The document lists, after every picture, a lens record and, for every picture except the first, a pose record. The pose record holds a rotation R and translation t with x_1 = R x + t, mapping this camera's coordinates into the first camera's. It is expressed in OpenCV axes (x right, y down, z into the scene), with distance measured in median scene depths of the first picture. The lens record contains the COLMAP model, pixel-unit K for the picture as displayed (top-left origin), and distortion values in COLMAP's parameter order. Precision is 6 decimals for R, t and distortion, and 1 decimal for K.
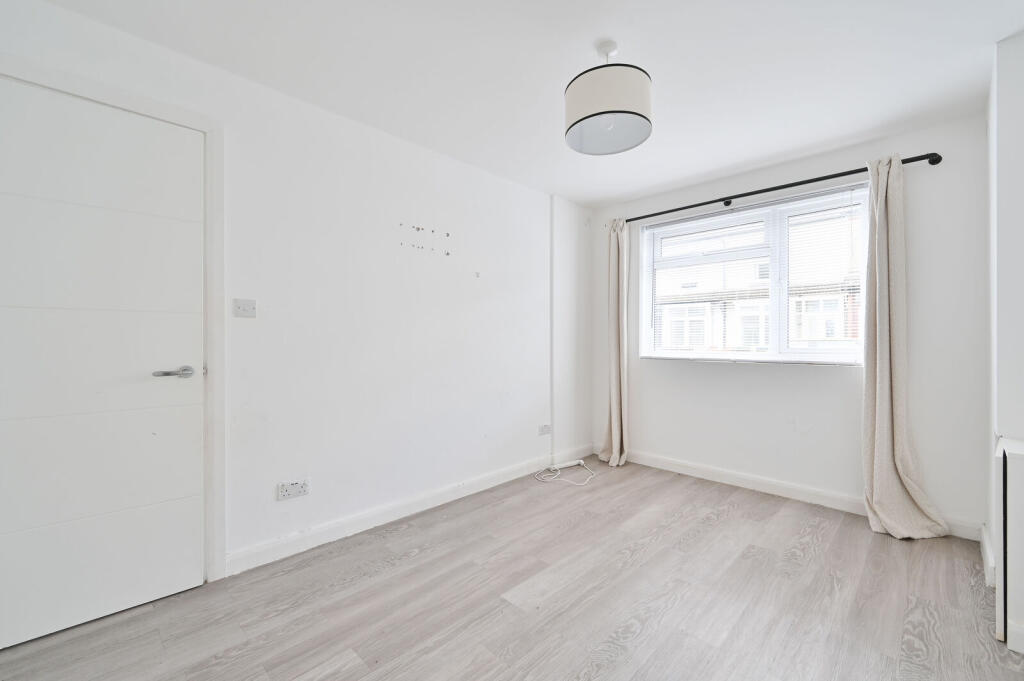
lens RADIAL K [[429.4, 0, 507.6], [0, 429.4, 342.5], [0, 0, 1]] dist [0.002780, 0.000073]
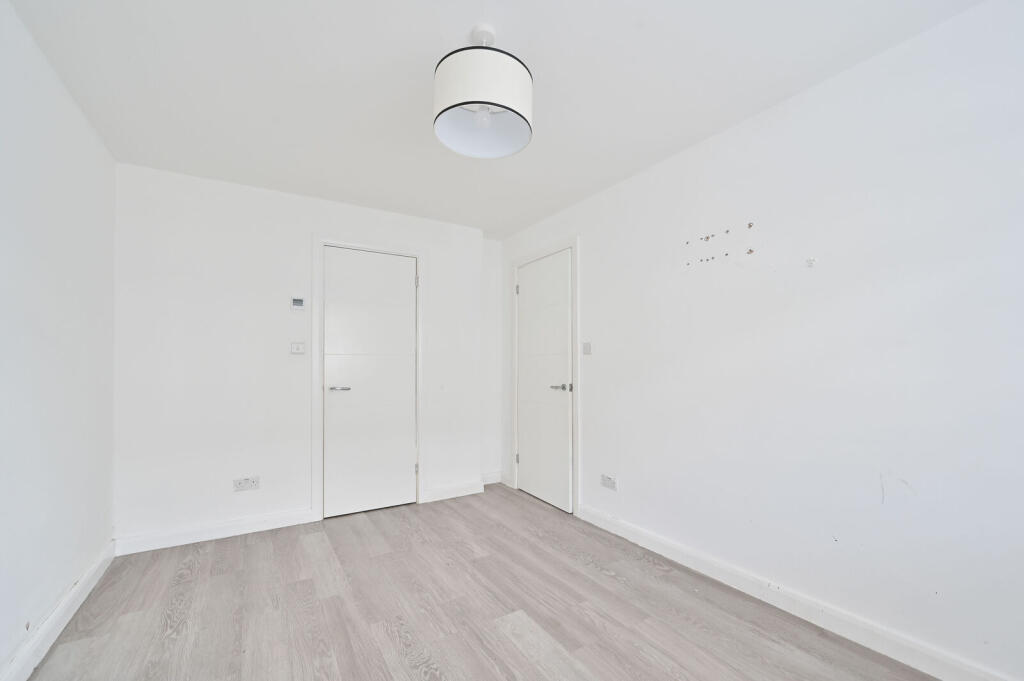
lens RADIAL K [[429.4, 0, 523.9], [0, 429.4, 369.8], [0, 0, 1]] dist [0.002780, 0.000073]
pose [[-0.219075, 0.002939, -0.975703, 0.755501], [-0.008405, 0.999953, 0.004899, -0.008610], [0.975672, 0.009274, -0.219040, 0.912619]]
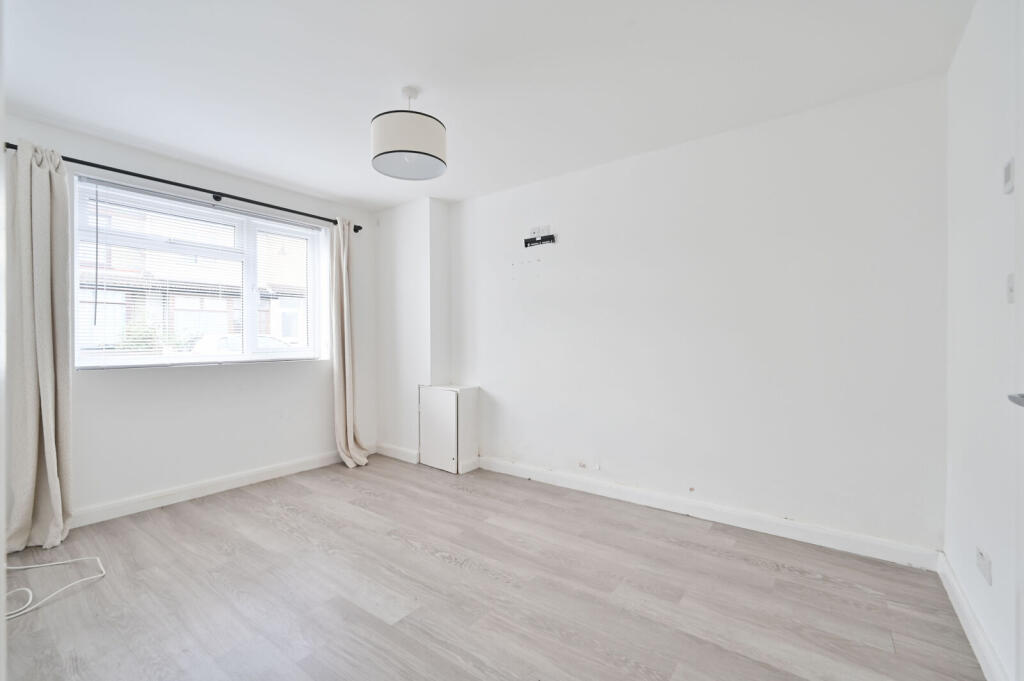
lens RADIAL K [[429.4, 0, 514.4], [0, 429.4, 338.1], [0, 0, 1]] dist [0.002780, 0.000073]
pose [[-0.140257, 0.004255, 0.990106, -0.695179], [0.016079, 0.999869, -0.002020, 0.000304], [-0.989985, 0.015636, -0.140307, 0.637424]]
